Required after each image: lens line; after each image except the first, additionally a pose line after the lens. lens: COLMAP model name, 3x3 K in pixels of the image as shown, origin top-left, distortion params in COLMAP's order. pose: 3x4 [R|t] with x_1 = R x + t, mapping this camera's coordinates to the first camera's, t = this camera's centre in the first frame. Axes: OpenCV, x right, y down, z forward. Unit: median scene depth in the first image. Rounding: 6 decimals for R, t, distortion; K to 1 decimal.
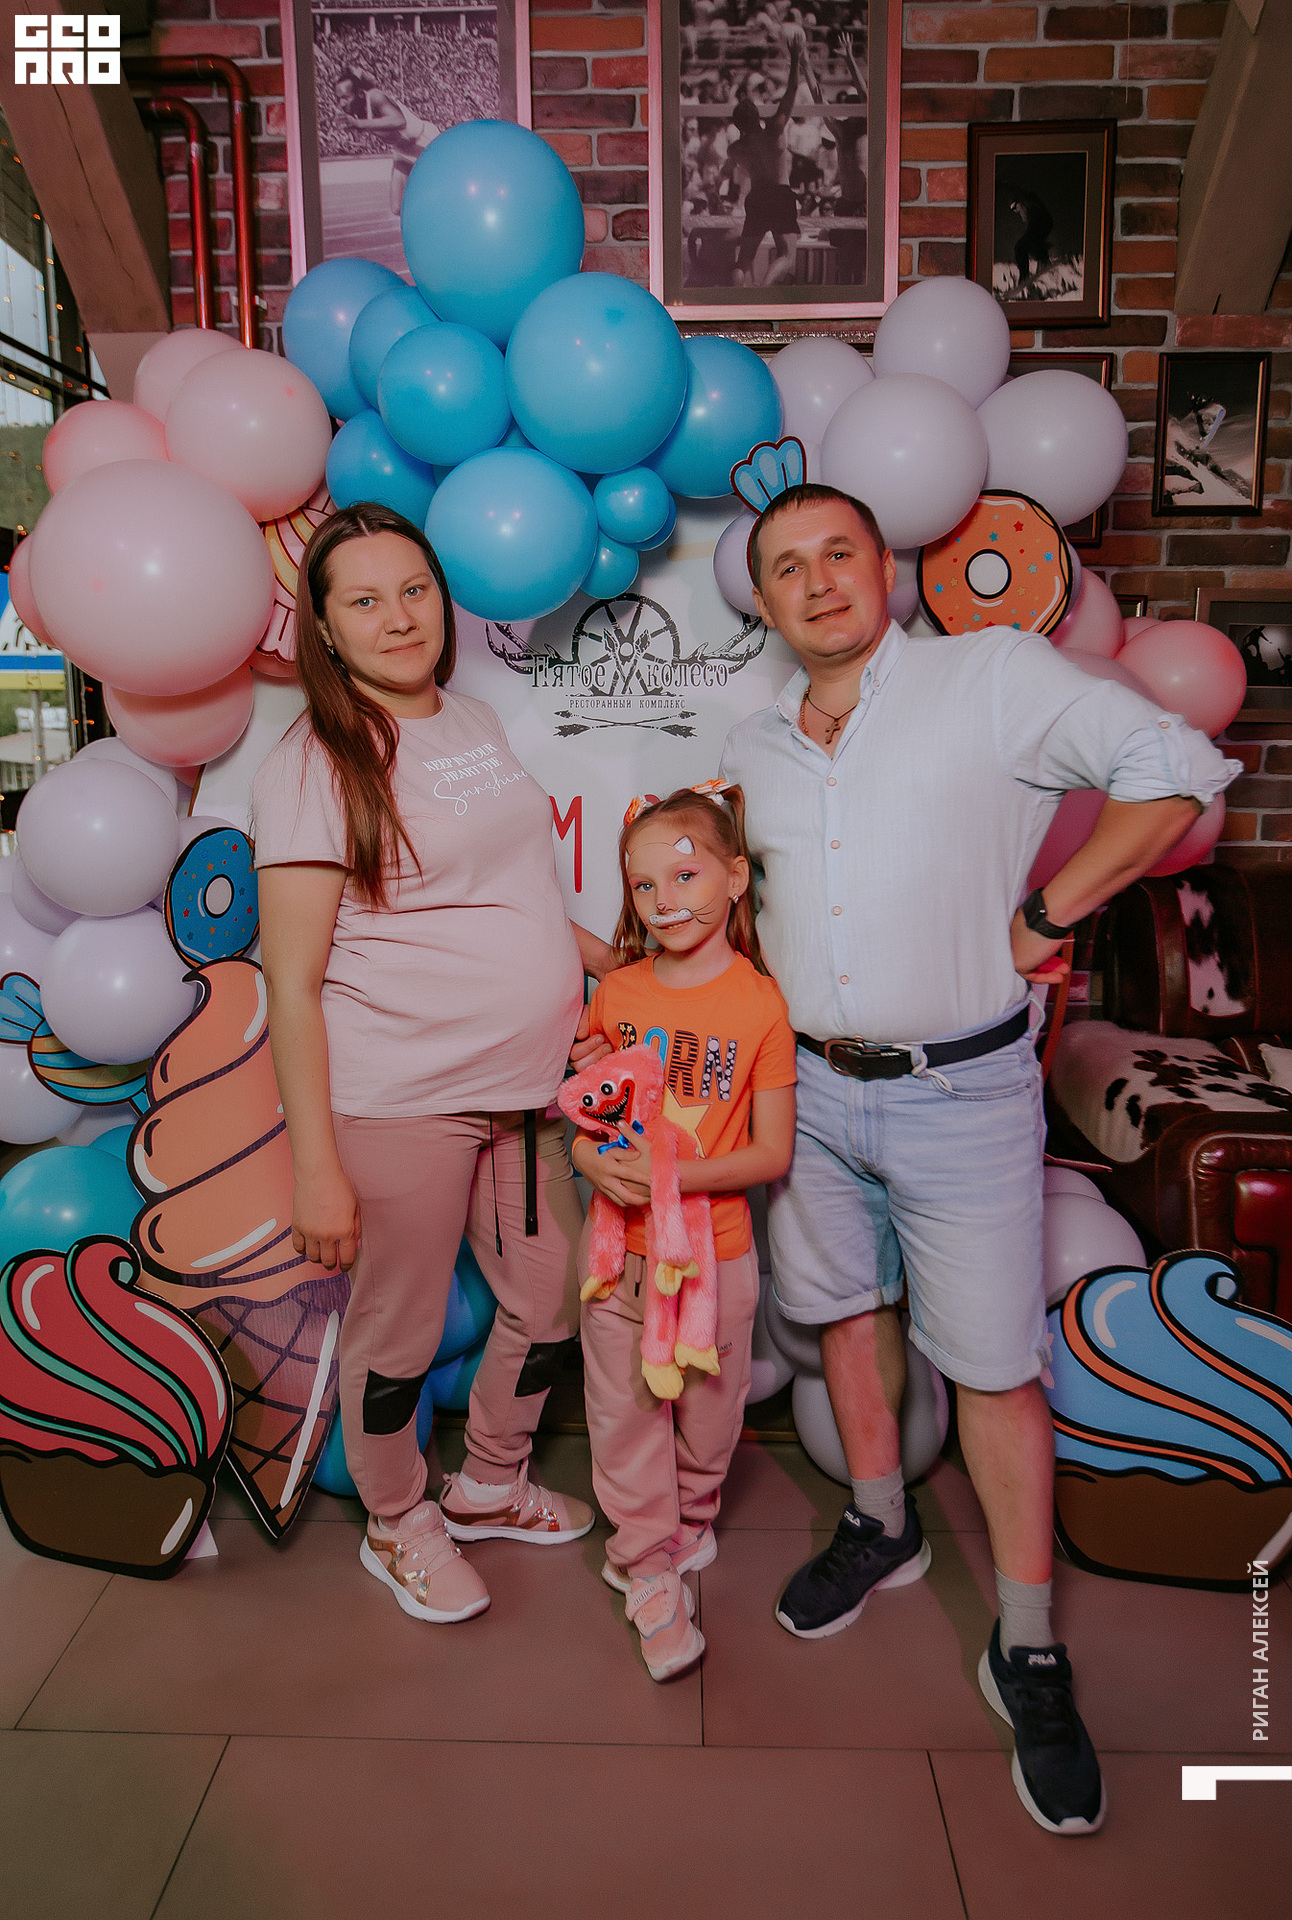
lens RADIAL K [[1242.9, 0, 651.5], [0, 1242.9, 952.5], [0, 0, 1]] dist [-0.045955, 0.019841]
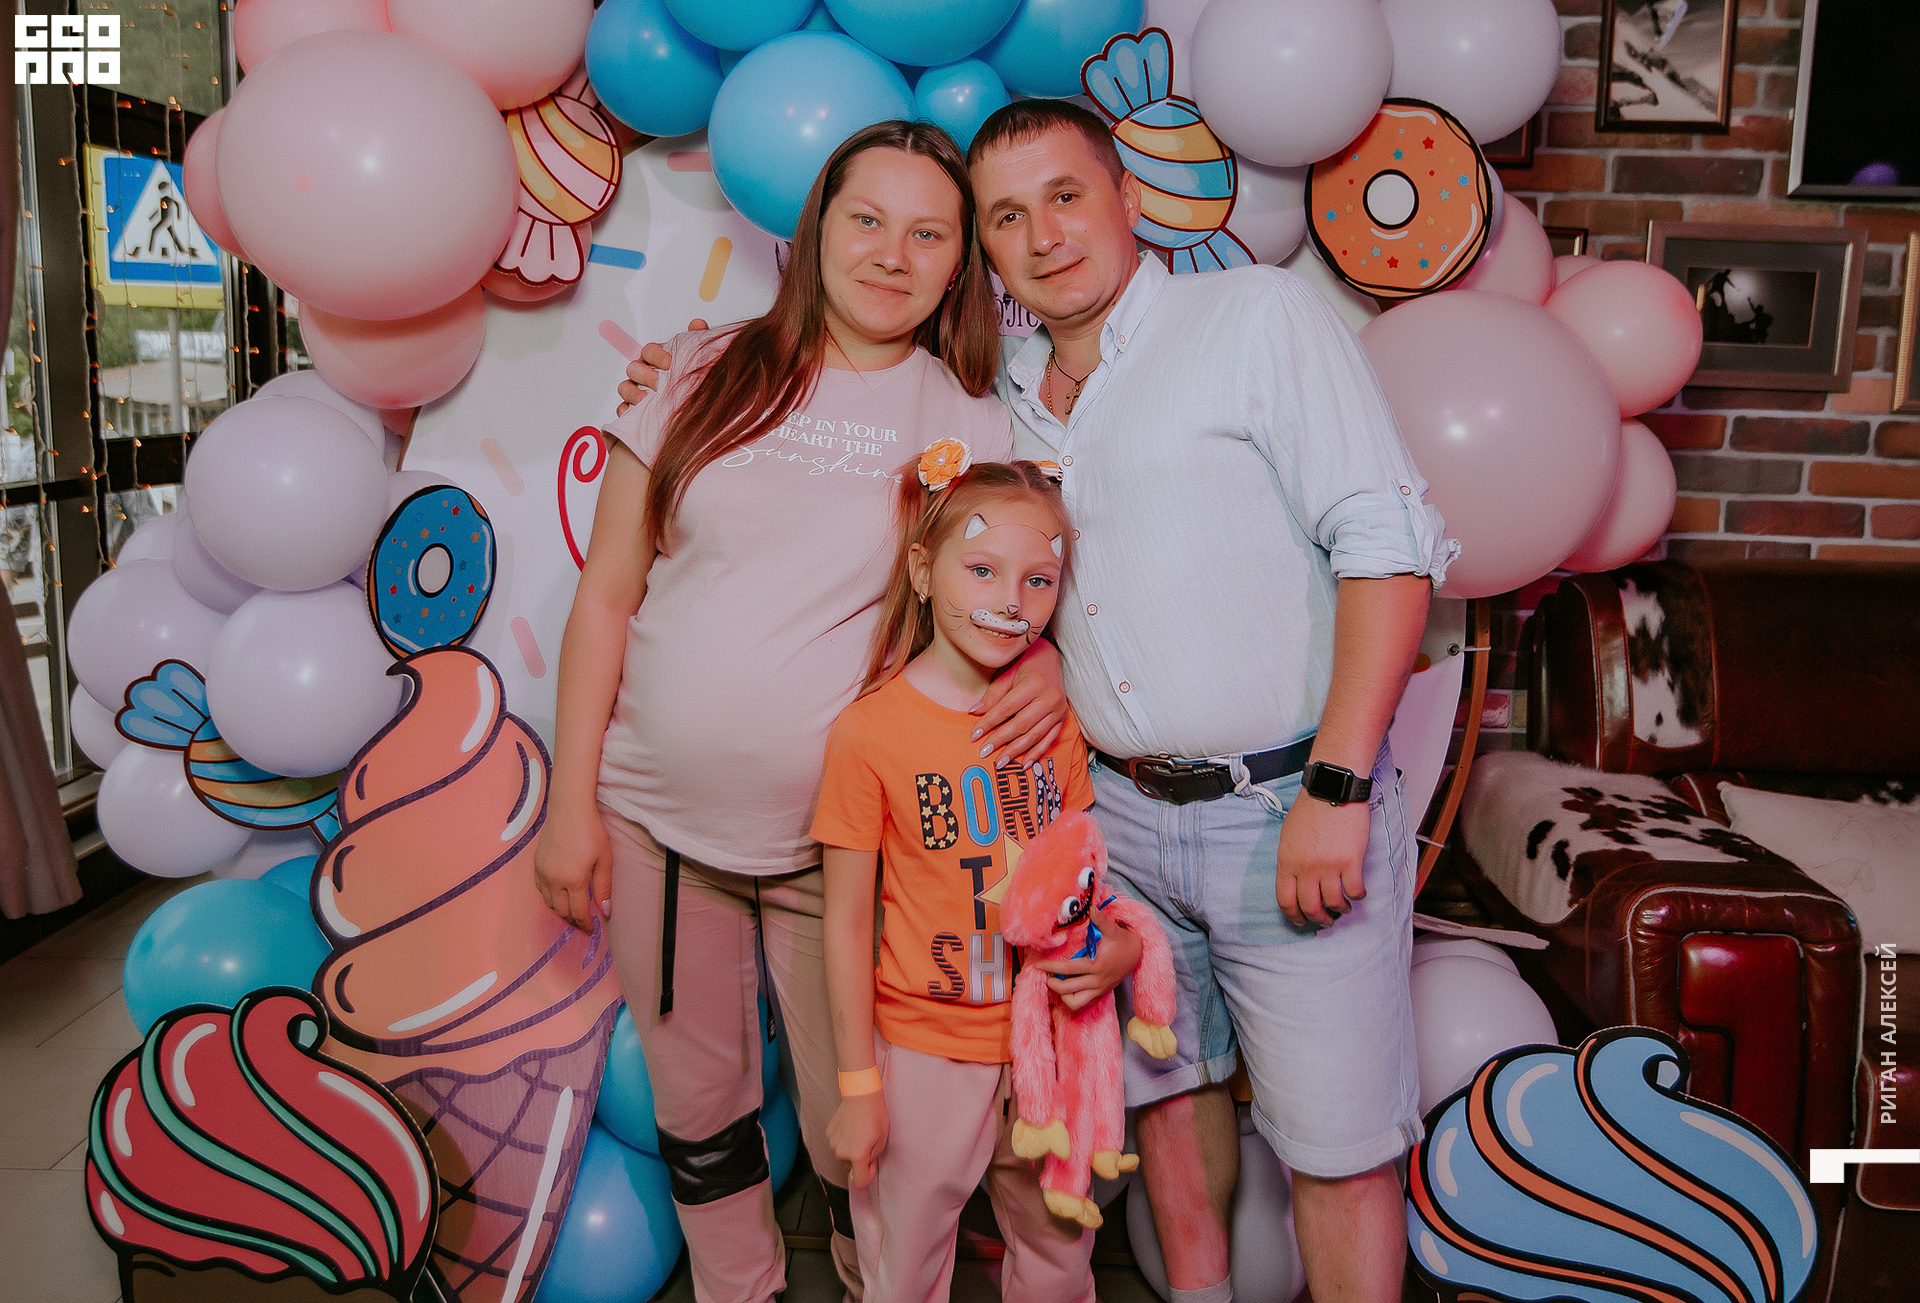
lens RADIAL K [[1601.6, 0, 996.0], [0, 1601.6, 620.5], [0, 0, 1]] dist [-0.032615, 0.032099]
pose [[0.999521, 0.021889, 0.021868, -0.006576], [-0.021235, 0.999334, -0.029679, 0.009958], [-0.022503, 0.029201, 0.999320, -0.043743]]
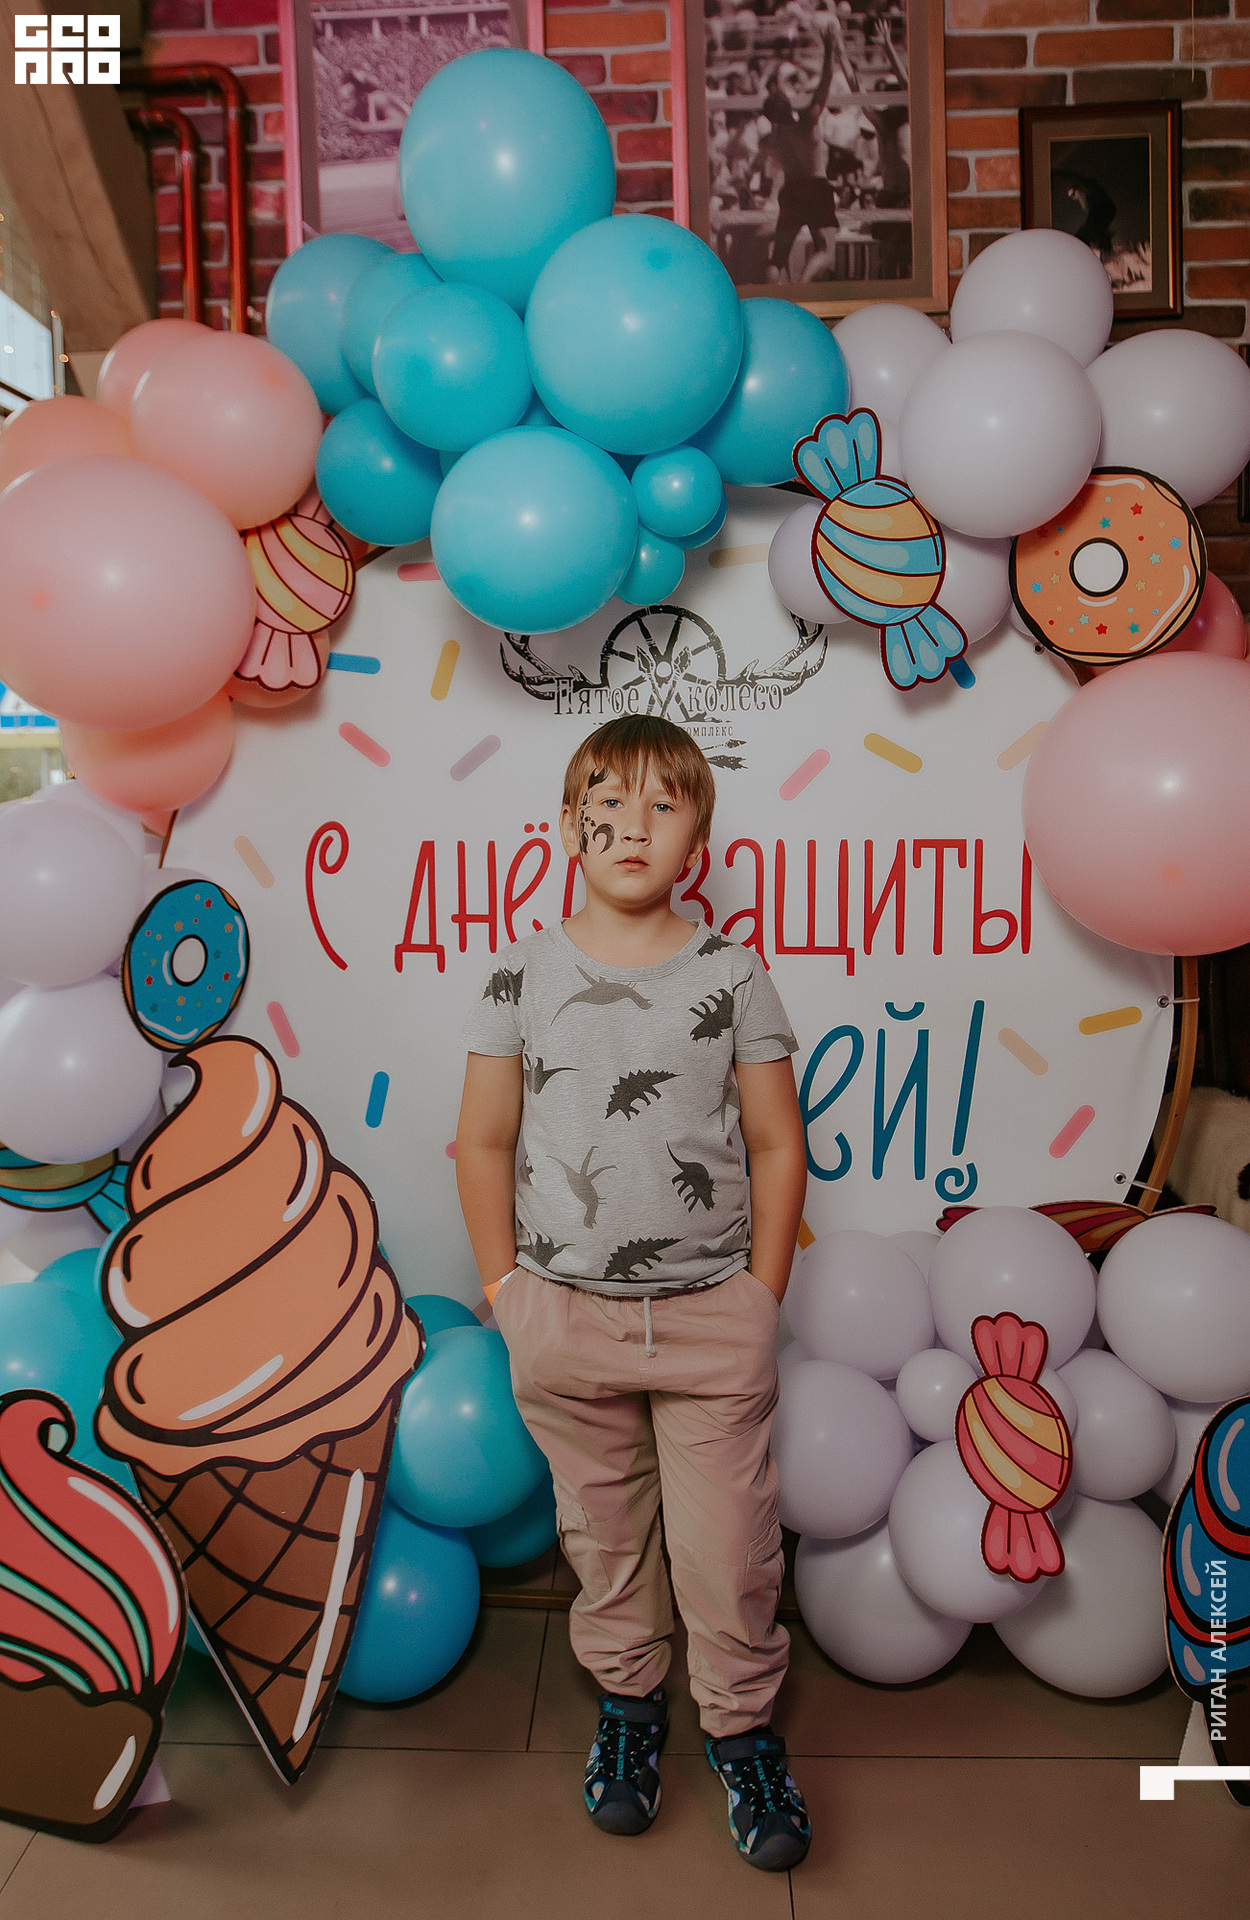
lens RADIAL K [[1226.0, 0, 630.8], [0, 1226.0, 902.7], [0, 0, 1]] dist [-0.062708, 0.021374]
pose [[0.999680, -0.015474, -0.020033, -0.028340], [0.013794, 0.996580, -0.081474, -0.013847], [0.021225, 0.081172, 0.996474, 0.164419]]
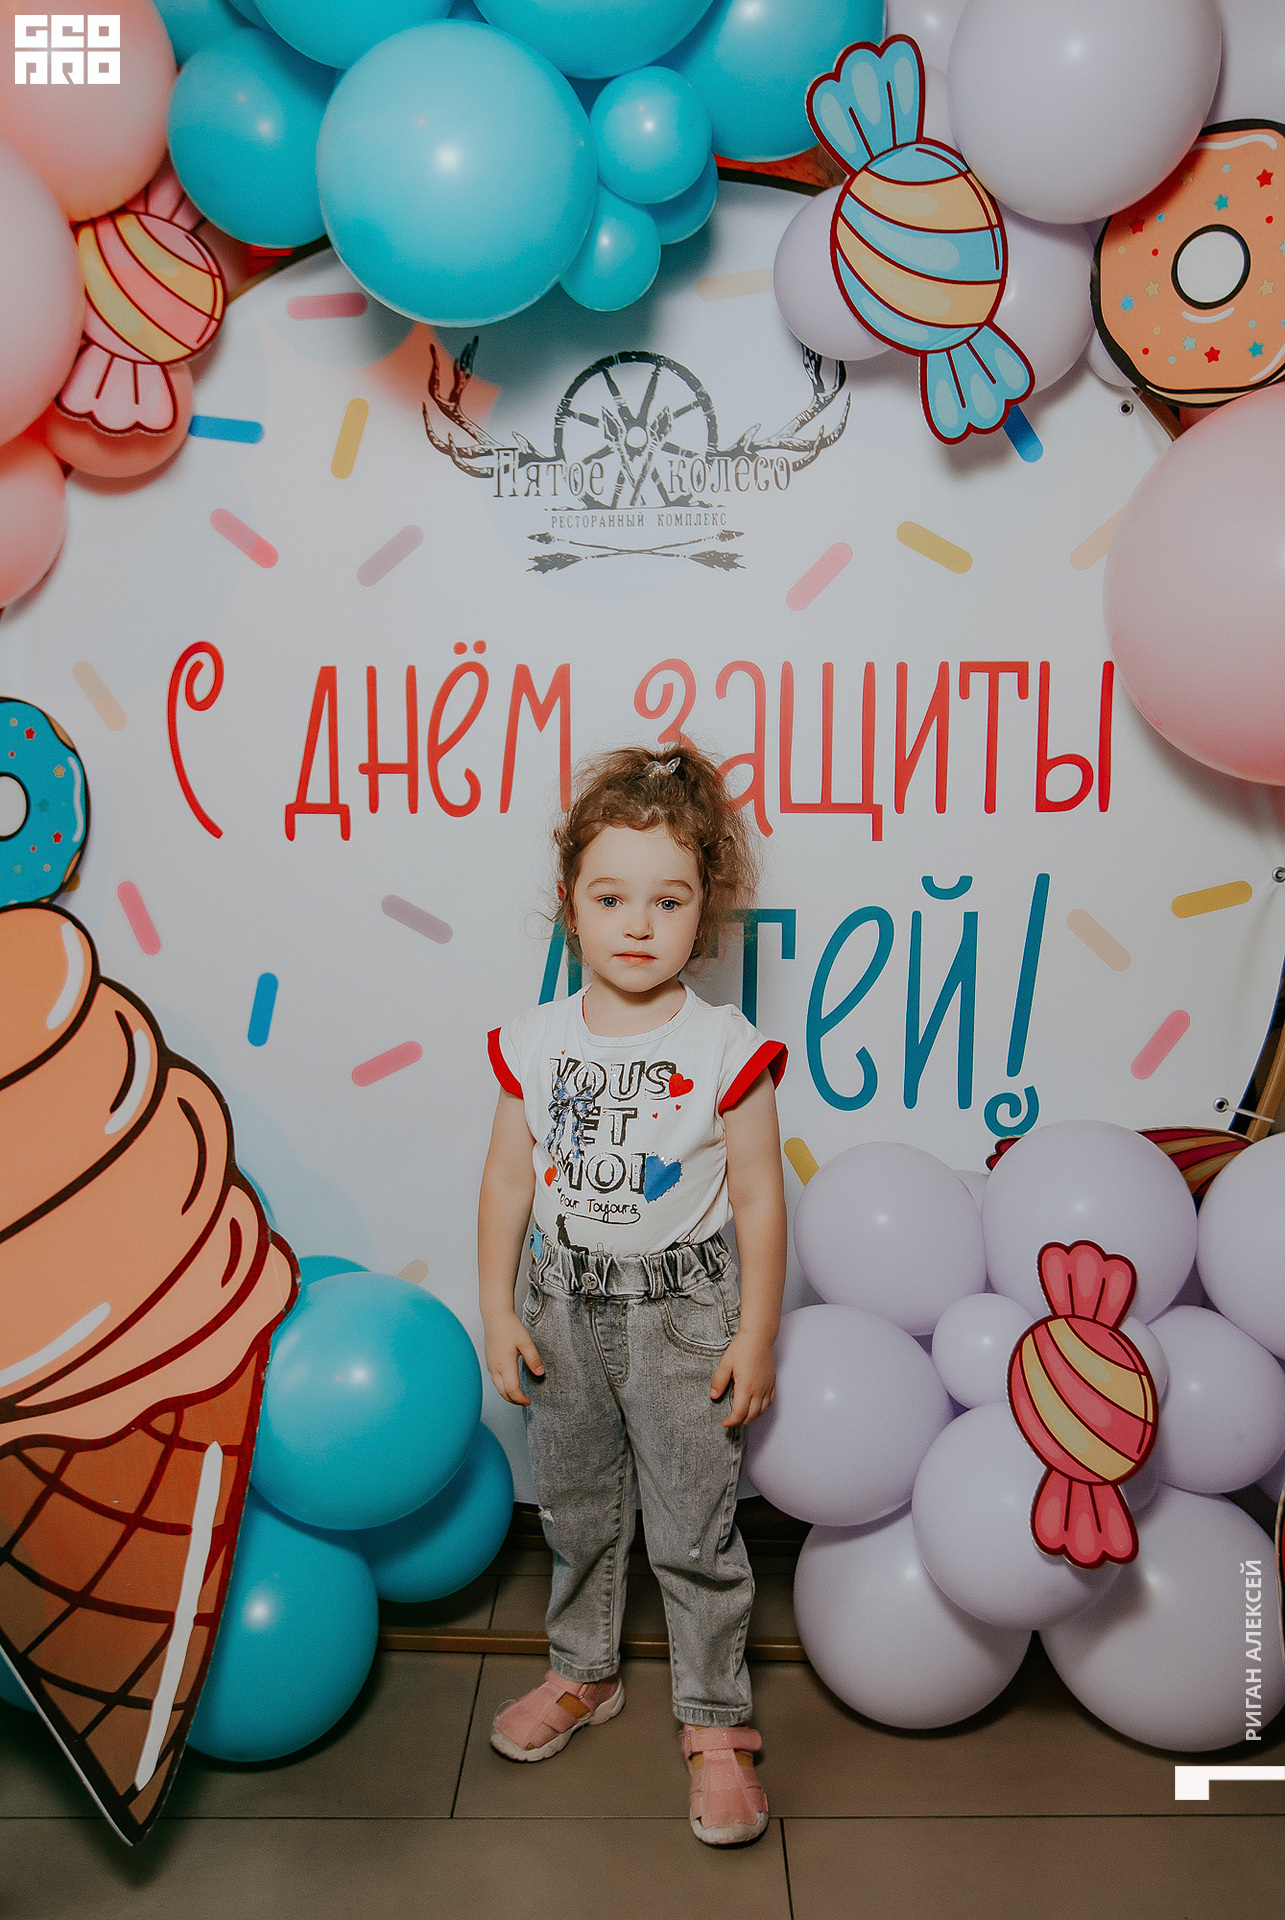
lens RADIAL K [[1470.6, 0, 653.0], [0, 1470.6, 975.3], [0, 0, 1]] dist [-0.043177, 0.033055]
pose [[0.999857, -0.012683, 0.011159, -0.023573], [0.013232, 0.998634, -0.050544, 0.079976], [-0.010502, 0.050684, 0.998660, 0.236940]]
